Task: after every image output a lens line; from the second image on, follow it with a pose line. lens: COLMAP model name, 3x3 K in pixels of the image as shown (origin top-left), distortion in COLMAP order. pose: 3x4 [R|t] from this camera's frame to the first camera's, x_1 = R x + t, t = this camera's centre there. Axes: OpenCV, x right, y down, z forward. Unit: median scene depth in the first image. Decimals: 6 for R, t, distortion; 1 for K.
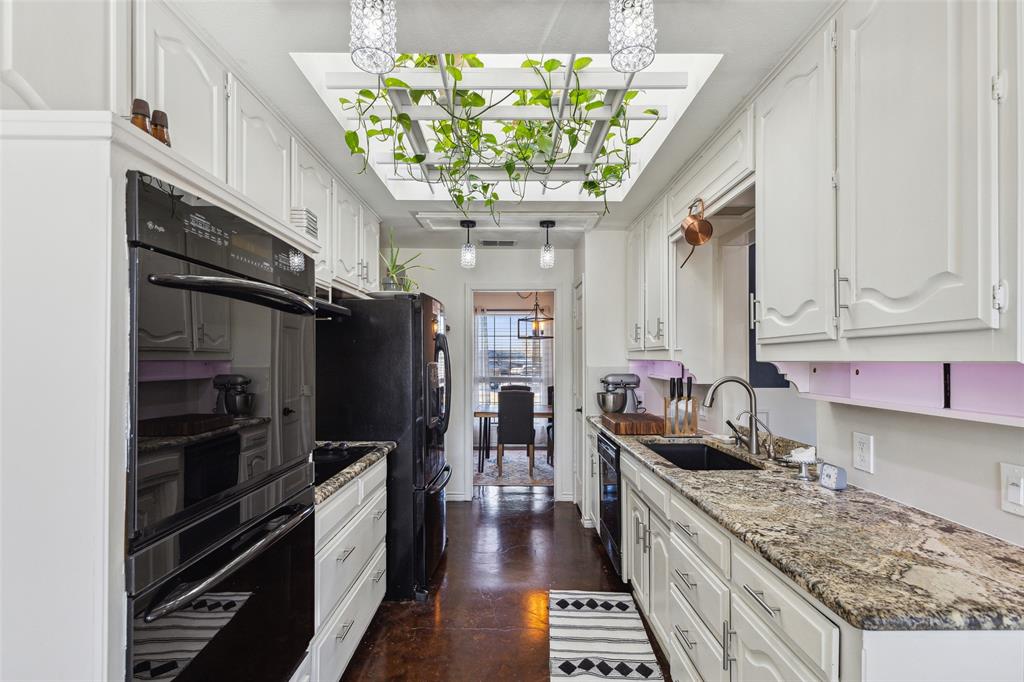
lens RADIAL K [[467.0, 0, 509.4], [0, 467.0, 360.4], [0, 0, 1]] dist [0.005908, -0.000061]
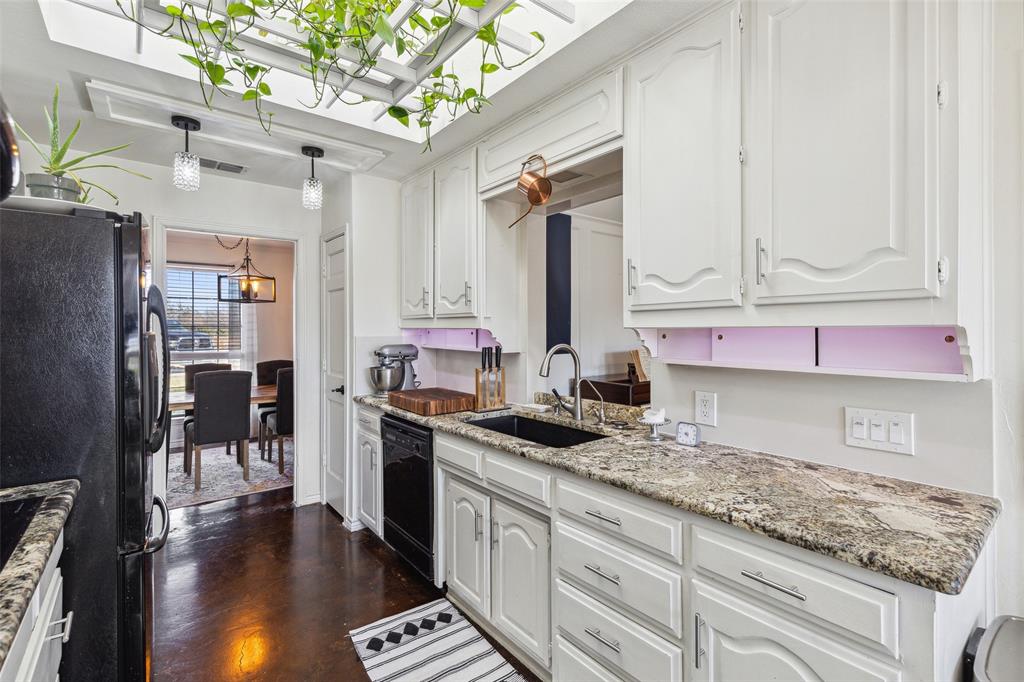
lens RADIAL K [[467.0, 0, 510.4], [0, 467.0, 330.4], [0, 0, 1]] dist [0.005908, -0.000061]
pose [[0.782127, -0.005812, 0.623092, -0.217583], [0.005638, 0.999982, 0.002250, 0.002736], [-0.623094, 0.001754, 0.782145, 0.294065]]
